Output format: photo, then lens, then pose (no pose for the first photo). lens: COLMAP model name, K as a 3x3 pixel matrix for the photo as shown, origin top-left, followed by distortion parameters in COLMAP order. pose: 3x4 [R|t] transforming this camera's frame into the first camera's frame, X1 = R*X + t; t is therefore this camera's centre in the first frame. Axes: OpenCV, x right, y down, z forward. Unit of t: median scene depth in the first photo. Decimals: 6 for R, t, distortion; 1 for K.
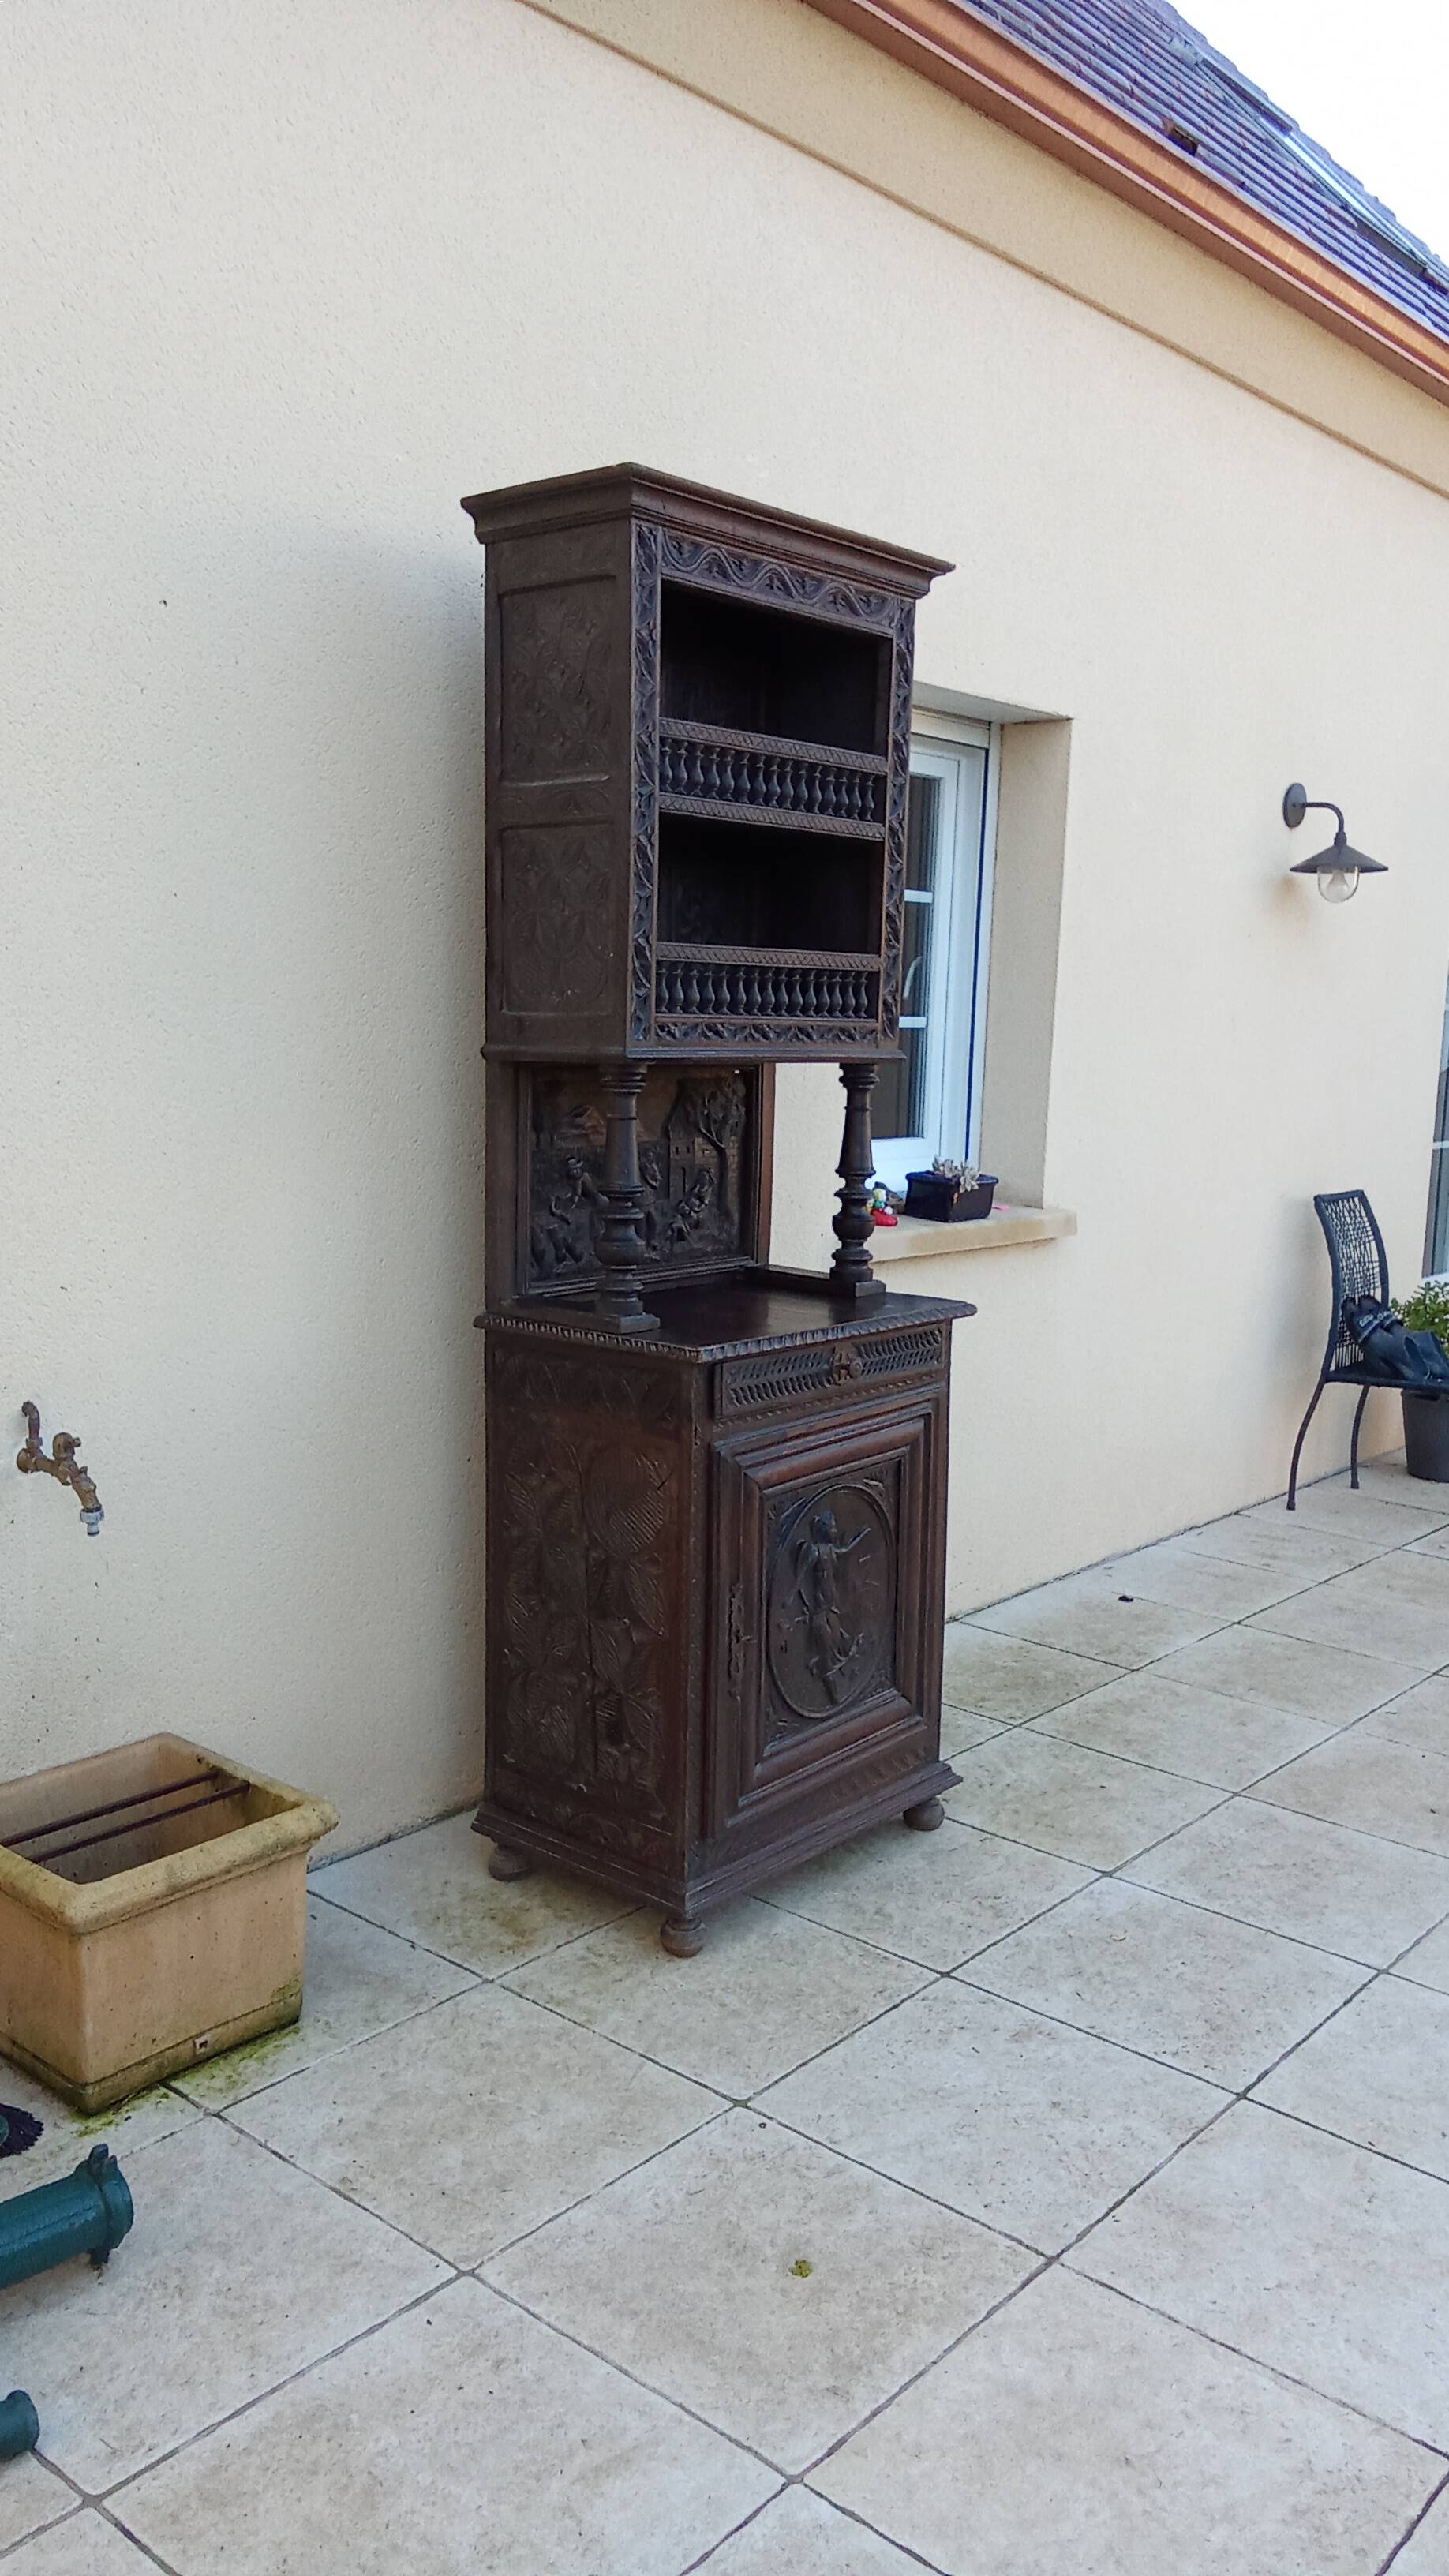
lens RADIAL K [[2002.1, 0, 733.3], [0, 2002.1, 1297.7], [0, 0, 1]] dist [0.066865, -0.112953]
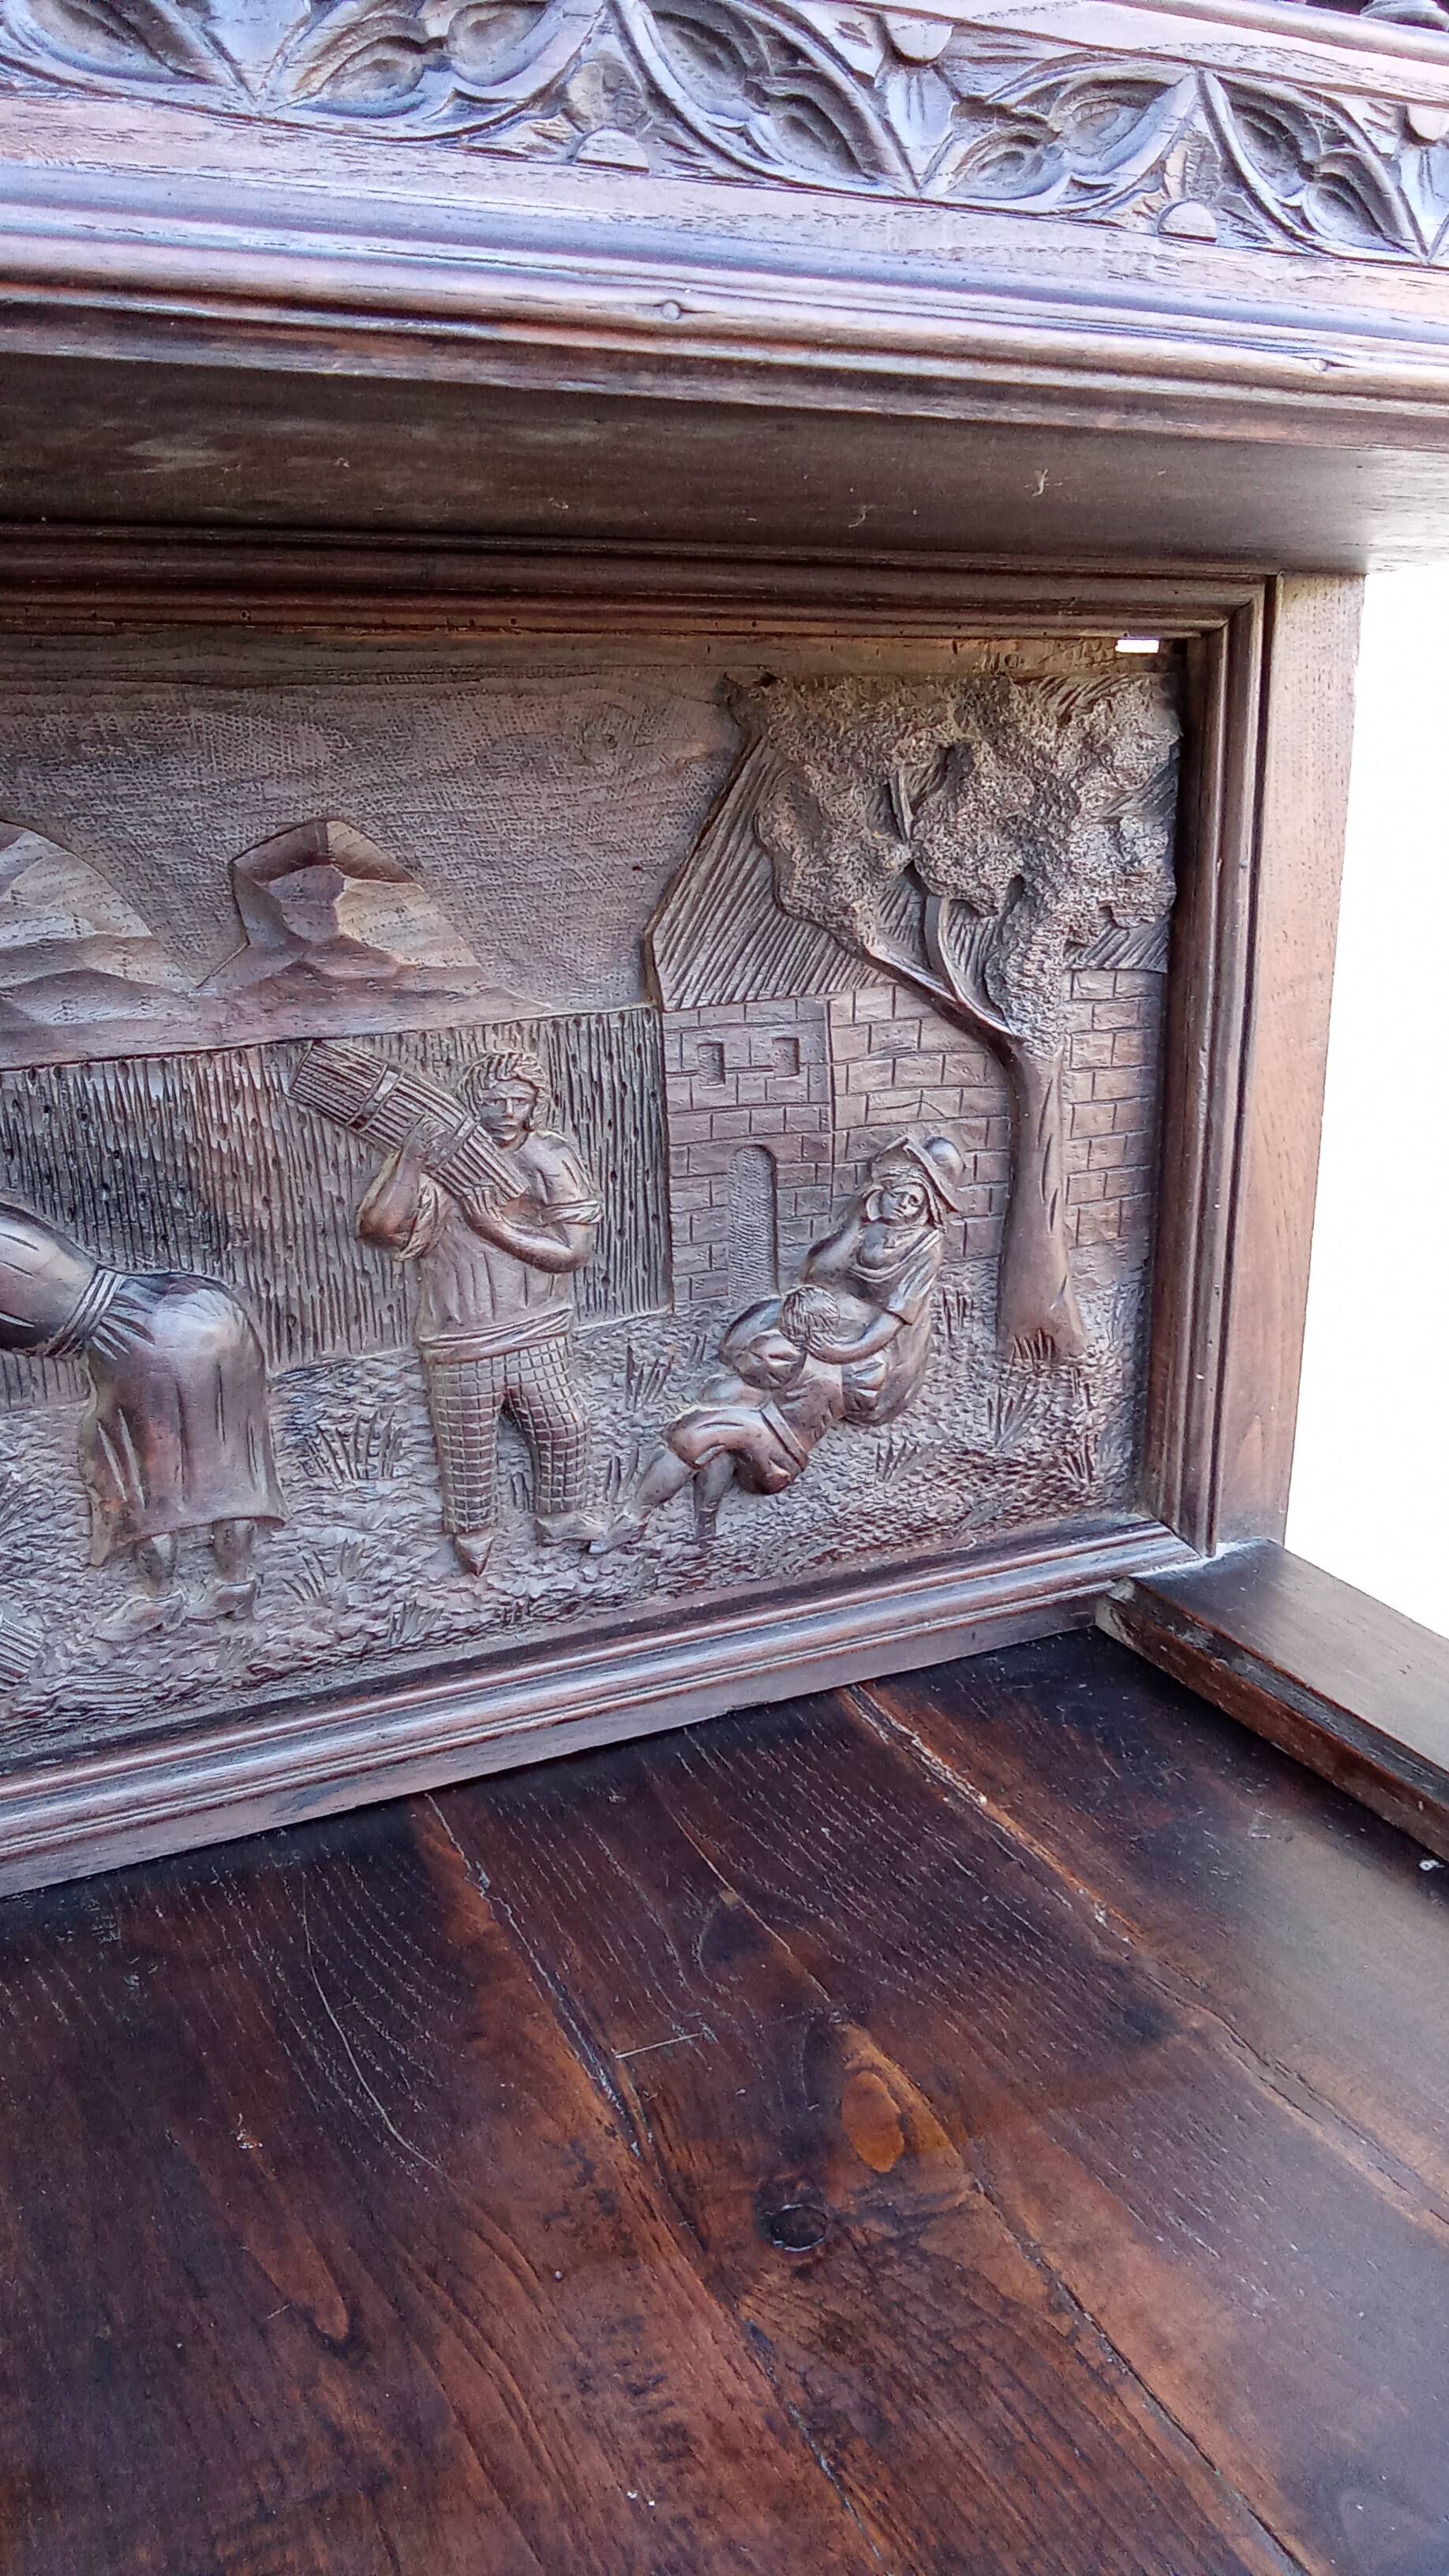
lens RADIAL K [[1990.5, 0, 739.8], [0, 1990.5, 1297.7], [0, 0, 1]] dist [0.058596, -0.101123]
pose [[0.913885, 0.086406, -0.396673, 0.057918], [-0.032694, 0.989579, 0.140233, -0.085900], [0.404656, -0.115188, 0.907185, 0.910806]]
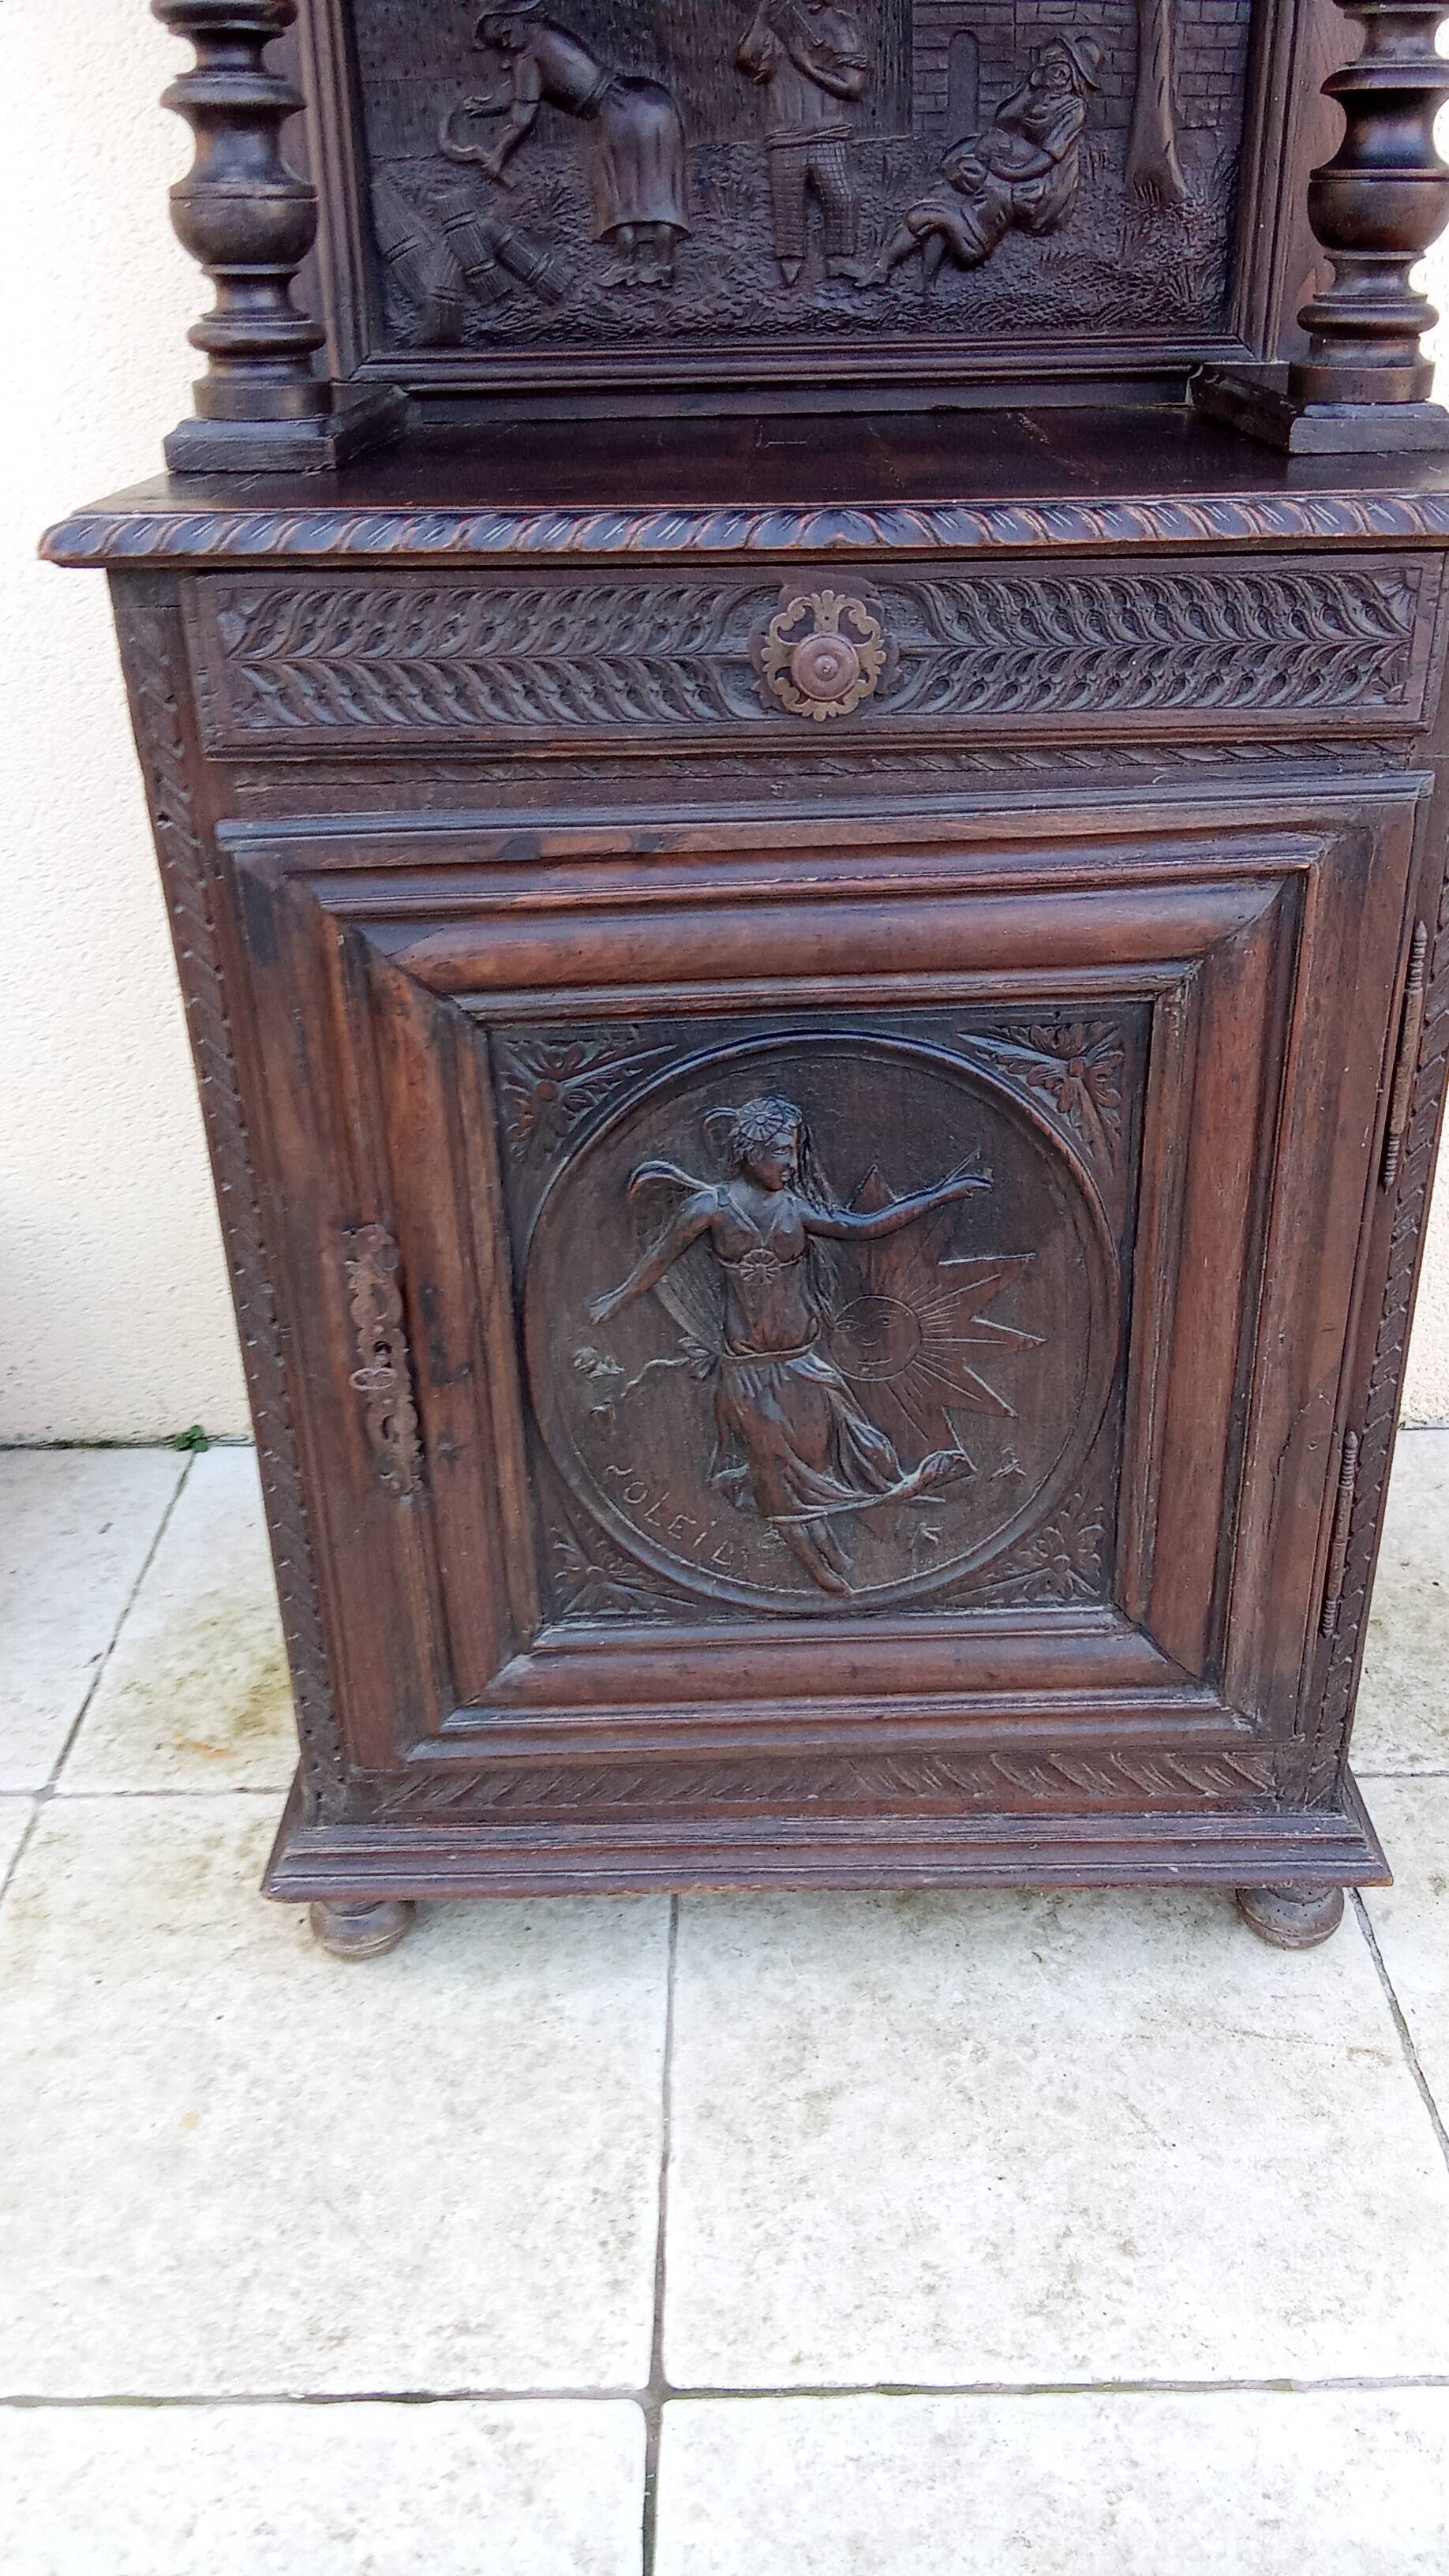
lens RADIAL K [[2008.0, 0, 739.2], [0, 2008.0, 1292.7], [0, 0, 1]] dist [0.066342, -0.113196]
pose [[0.645697, 0.330917, -0.688164, 0.292380], [-0.080009, 0.925576, 0.370009, 0.012139], [0.759390, -0.183854, 0.624119, 0.789563]]
